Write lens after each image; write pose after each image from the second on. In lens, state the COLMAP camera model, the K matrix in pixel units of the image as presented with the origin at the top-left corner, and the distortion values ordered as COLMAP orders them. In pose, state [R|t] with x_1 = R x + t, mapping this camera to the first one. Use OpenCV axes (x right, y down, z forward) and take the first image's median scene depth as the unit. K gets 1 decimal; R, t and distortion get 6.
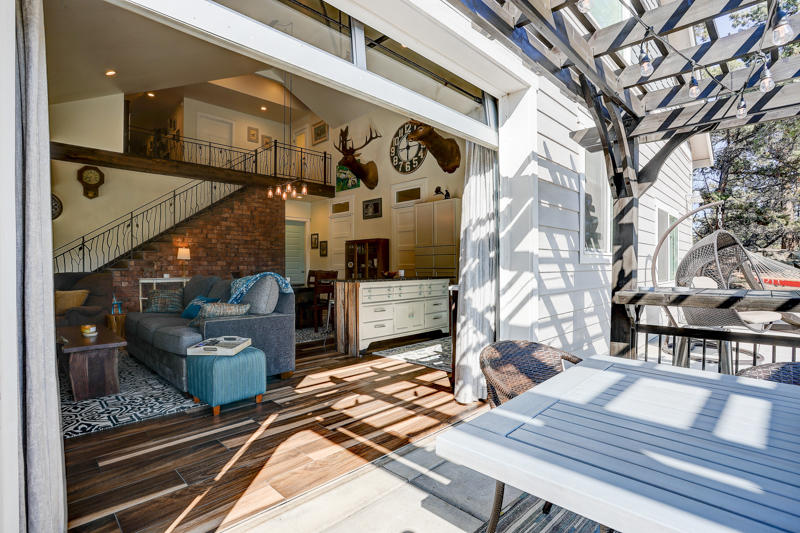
lens RADIAL K [[391.4, 0, 405.9], [0, 391.4, 266.1], [0, 0, 1]] dist [-0.072866, 0.029913]
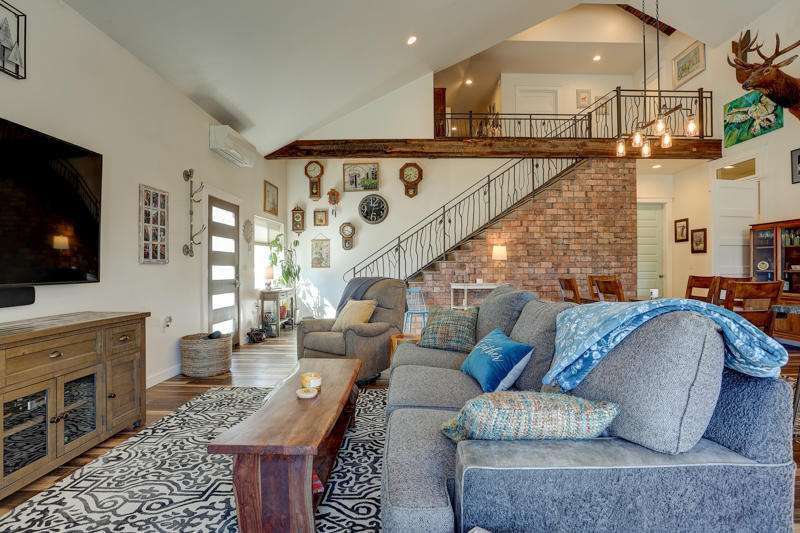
lens RADIAL K [[391.4, 0, 405.9], [0, 391.4, 266.1], [0, 0, 1]] dist [-0.072866, 0.029913]
pose [[0.694330, -0.001175, -0.719656, -0.125257], [0.000408, 0.999999, -0.001238, -0.003798], [0.719656, 0.000566, 0.694330, 0.279714]]
